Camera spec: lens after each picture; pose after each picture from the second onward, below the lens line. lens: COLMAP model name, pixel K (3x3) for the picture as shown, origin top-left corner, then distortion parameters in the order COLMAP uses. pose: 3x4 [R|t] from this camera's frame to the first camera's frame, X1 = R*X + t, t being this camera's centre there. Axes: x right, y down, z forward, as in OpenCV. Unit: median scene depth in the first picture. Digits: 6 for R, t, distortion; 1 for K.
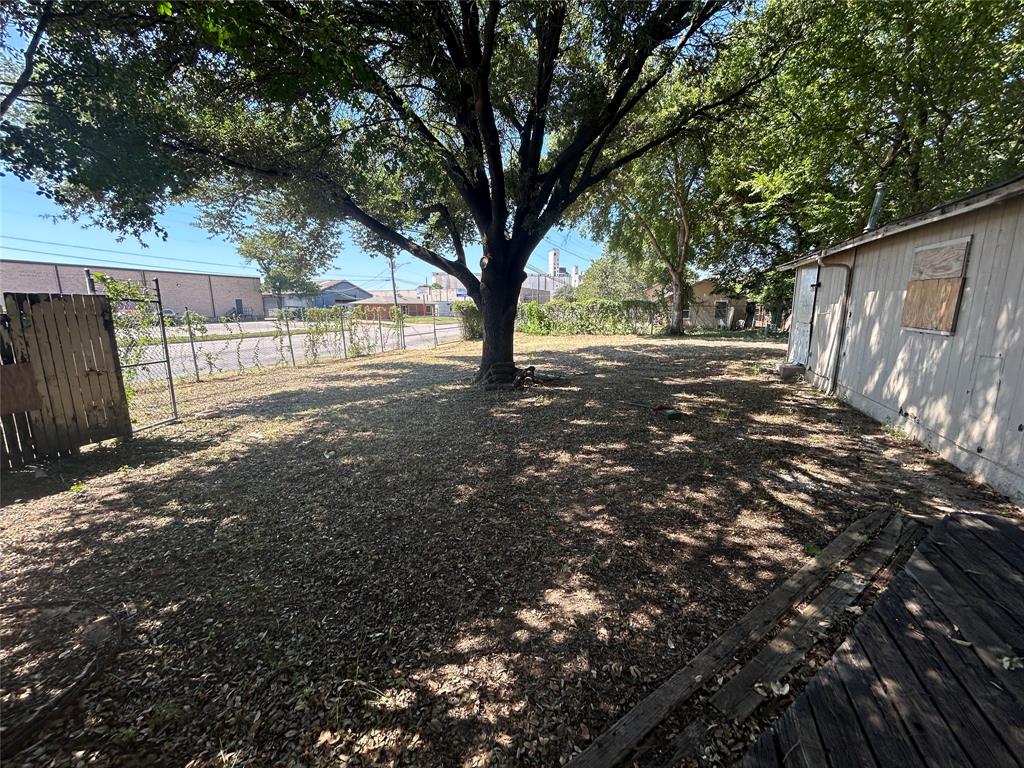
lens RADIAL K [[418.2, 0, 512.0], [0, 418.2, 384.0], [0, 0, 1]] dist [-0.000271, 0.000325]
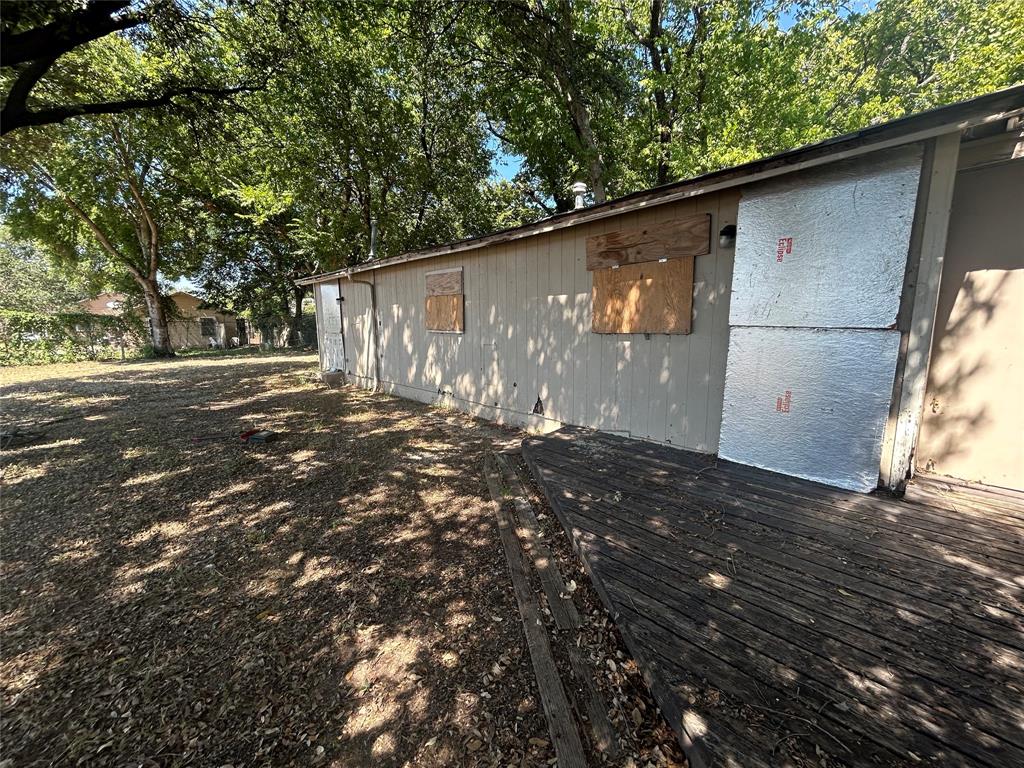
lens RADIAL K [[418.2, 0, 512.0], [0, 418.2, 384.0], [0, 0, 1]] dist [-0.000271, 0.000325]
pose [[0.433757, -0.129032, 0.891743, -0.220609], [0.169729, 0.983676, 0.059776, 0.001098], [-0.884899, 0.125427, 0.448577, 0.216055]]
